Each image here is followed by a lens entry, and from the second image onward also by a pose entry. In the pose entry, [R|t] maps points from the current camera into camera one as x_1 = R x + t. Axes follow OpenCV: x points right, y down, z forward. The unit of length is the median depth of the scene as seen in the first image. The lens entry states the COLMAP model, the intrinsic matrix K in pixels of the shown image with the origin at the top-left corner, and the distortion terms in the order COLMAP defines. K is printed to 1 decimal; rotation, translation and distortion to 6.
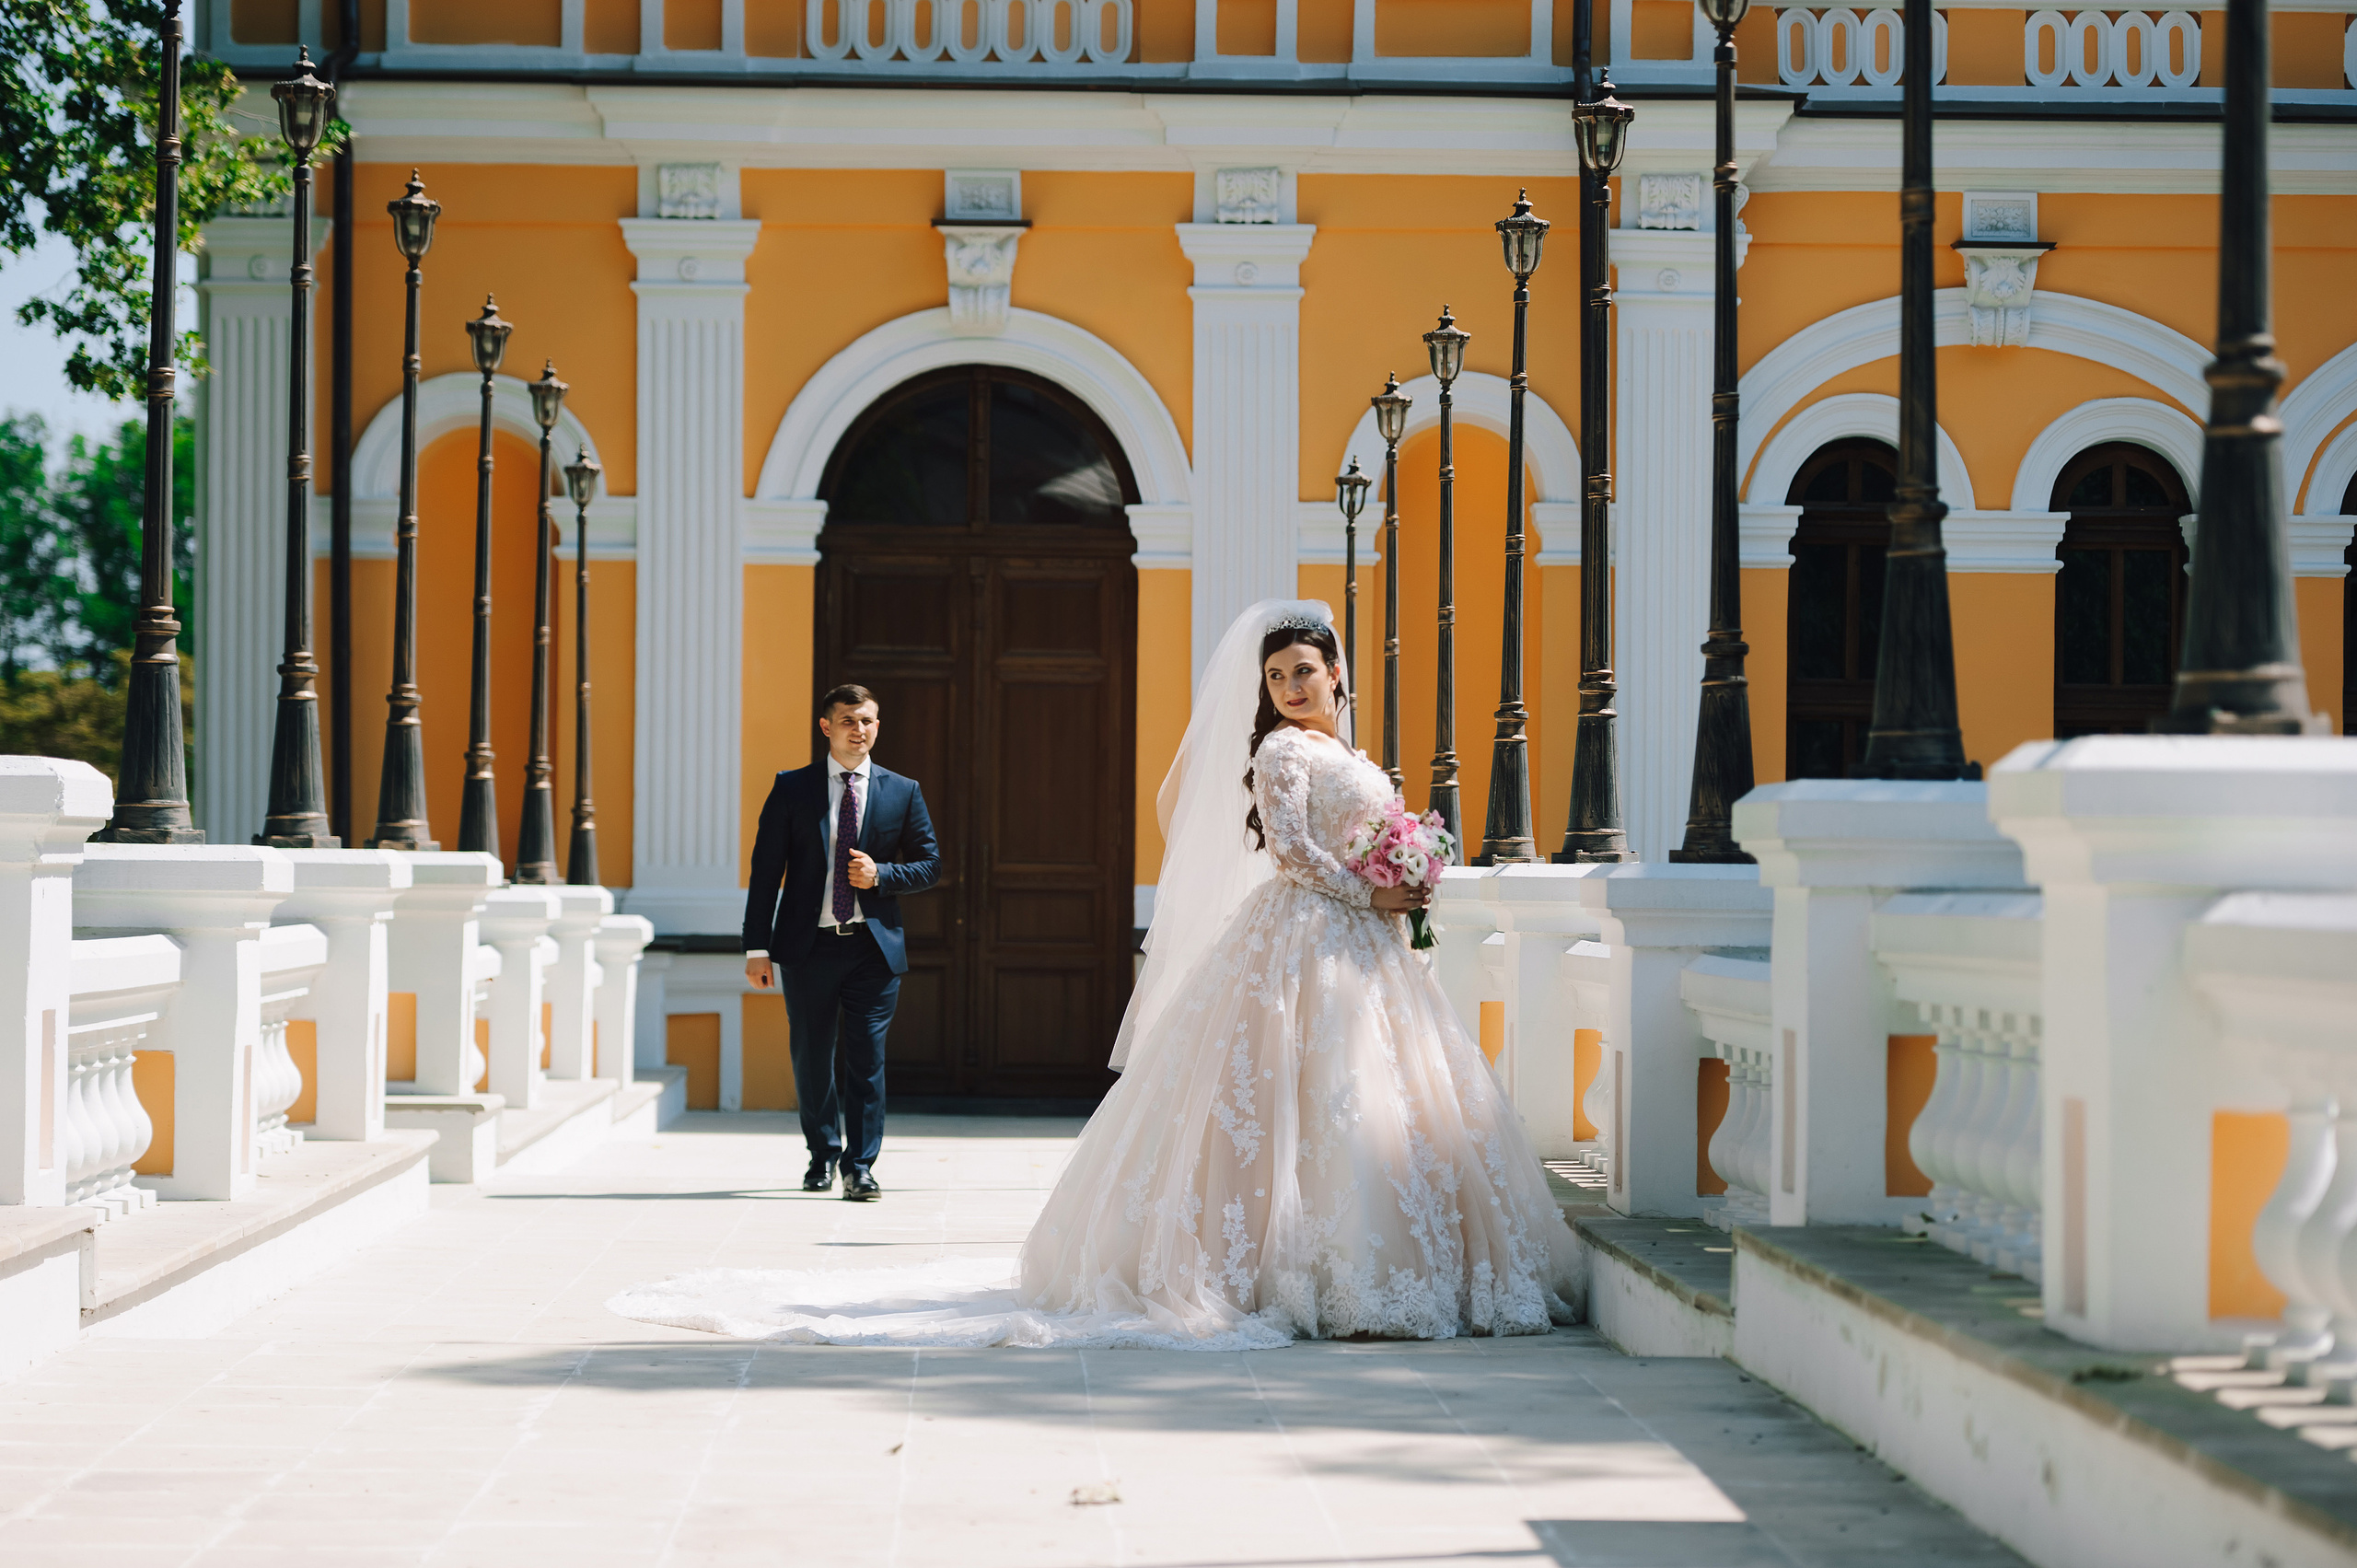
lens RADIAL K [[5203.7, 0, 1175.4], [0, 5203.7, 813.7], [0, 0, 1]] dist [-0.009058, -0.266573]
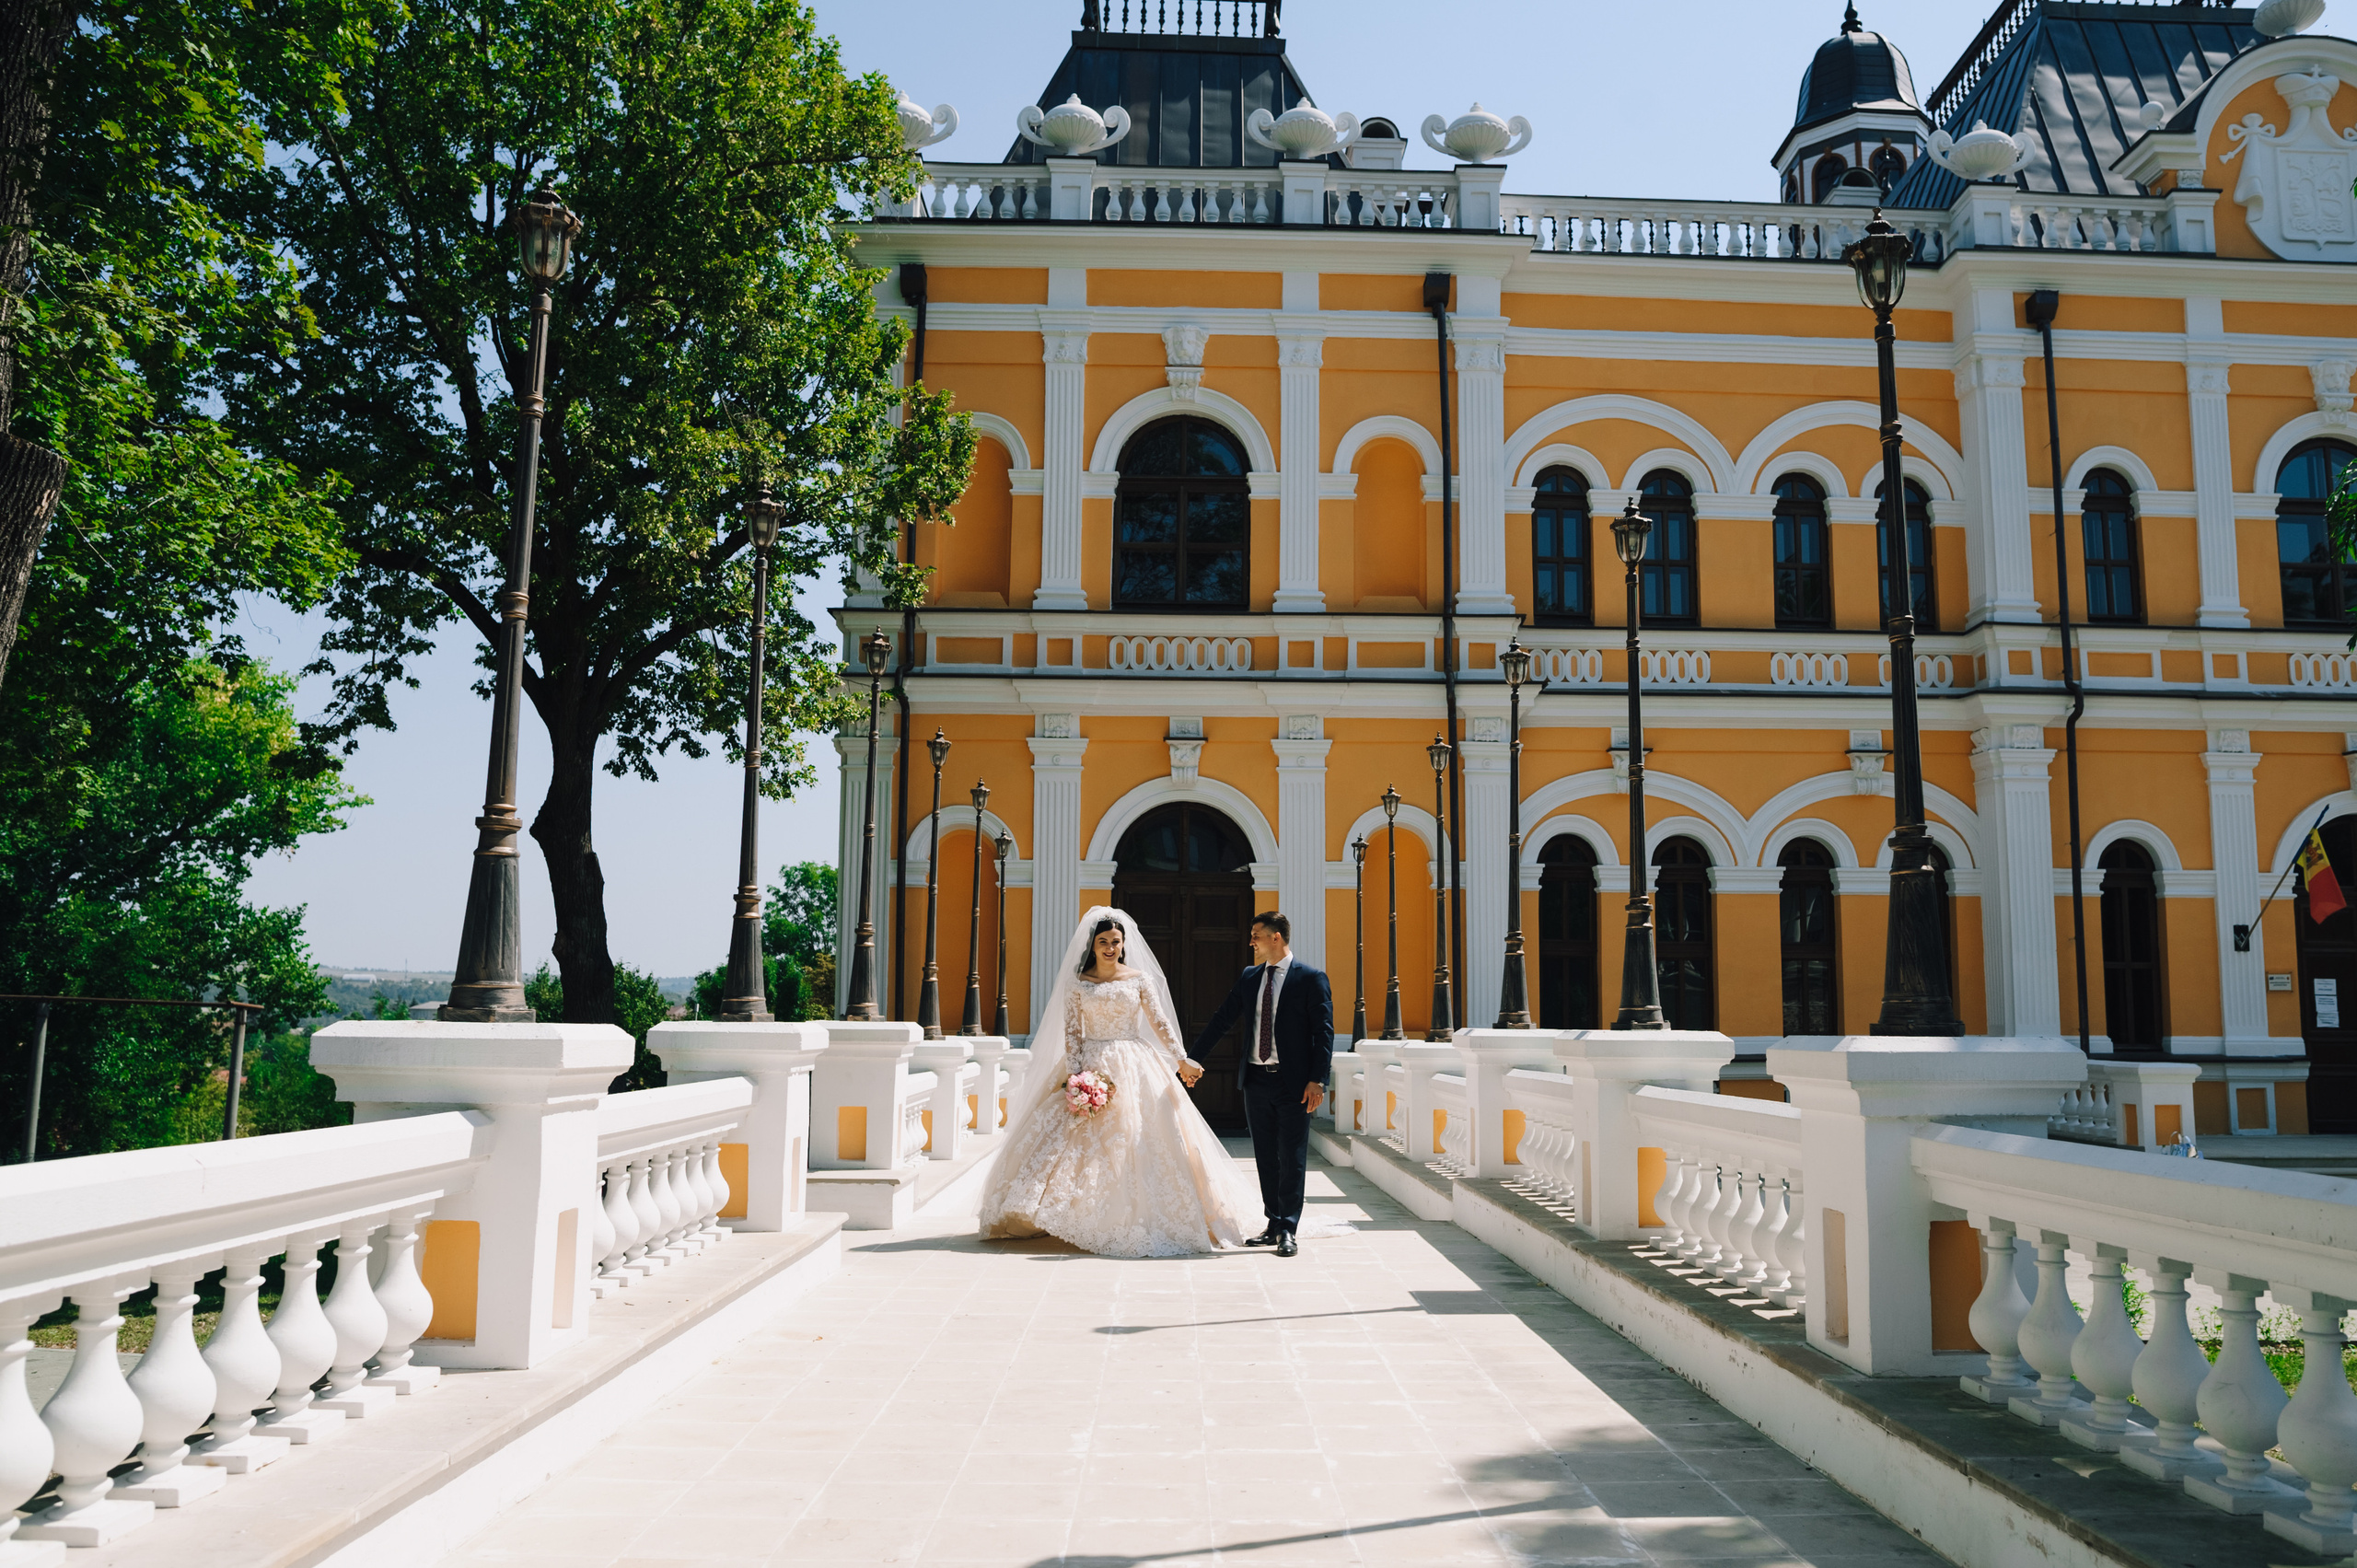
lens RADIAL K [[1676.0, 0, 1234.3], [0, 1676.0, 803.5], [0, 0, 1]] dist [-0.065575, 0.030803]
pose [[0.999995, -0.002575, 0.001871, -0.017372], [0.002777, 0.993056, -0.117610, 0.000653], [-0.001555, 0.117615, 0.993058, 0.275901]]
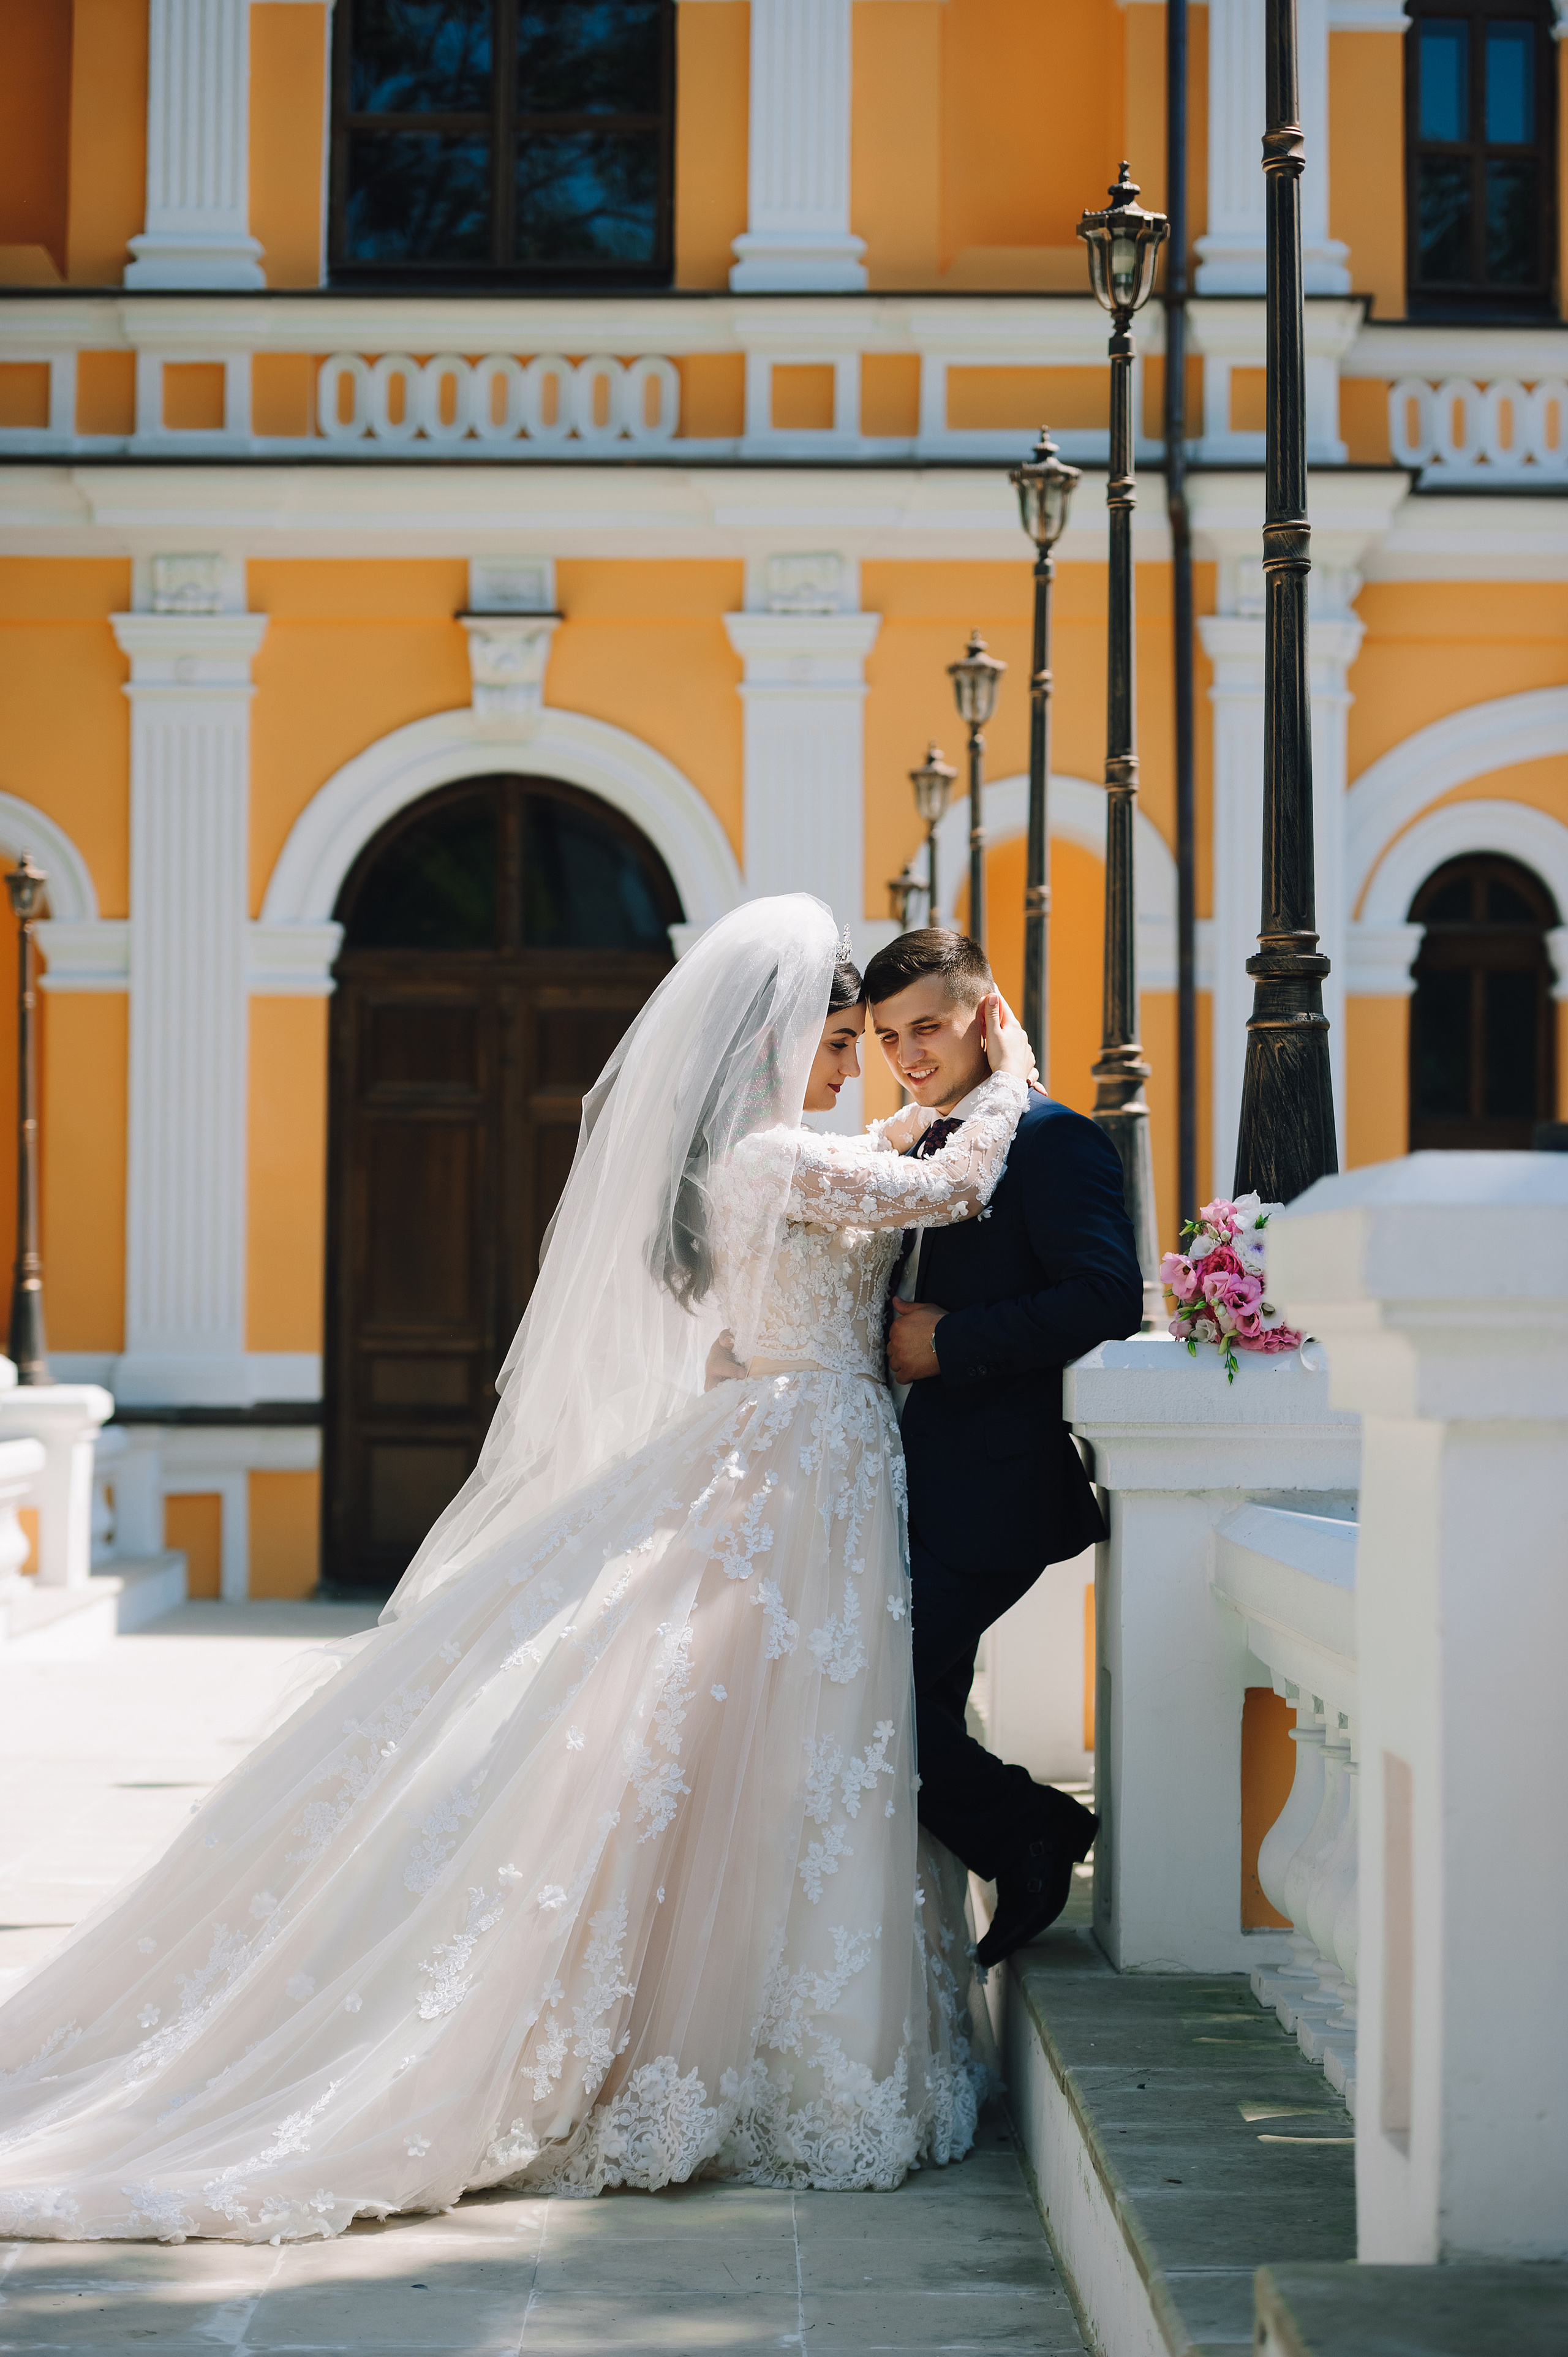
lens RADIAL K [[4564.7, 0, 784.0], [0, 4564.7, 1178.5], [0, 0, 1]] dist [-0.094478, -0.244431]
pose [[0.999795, -0.004328, -0.019785, 0.025598], [0.003915, 0.999775, -0.020861, 0.000858], [0.019871, 0.020779, 0.999587, 0.212534]]
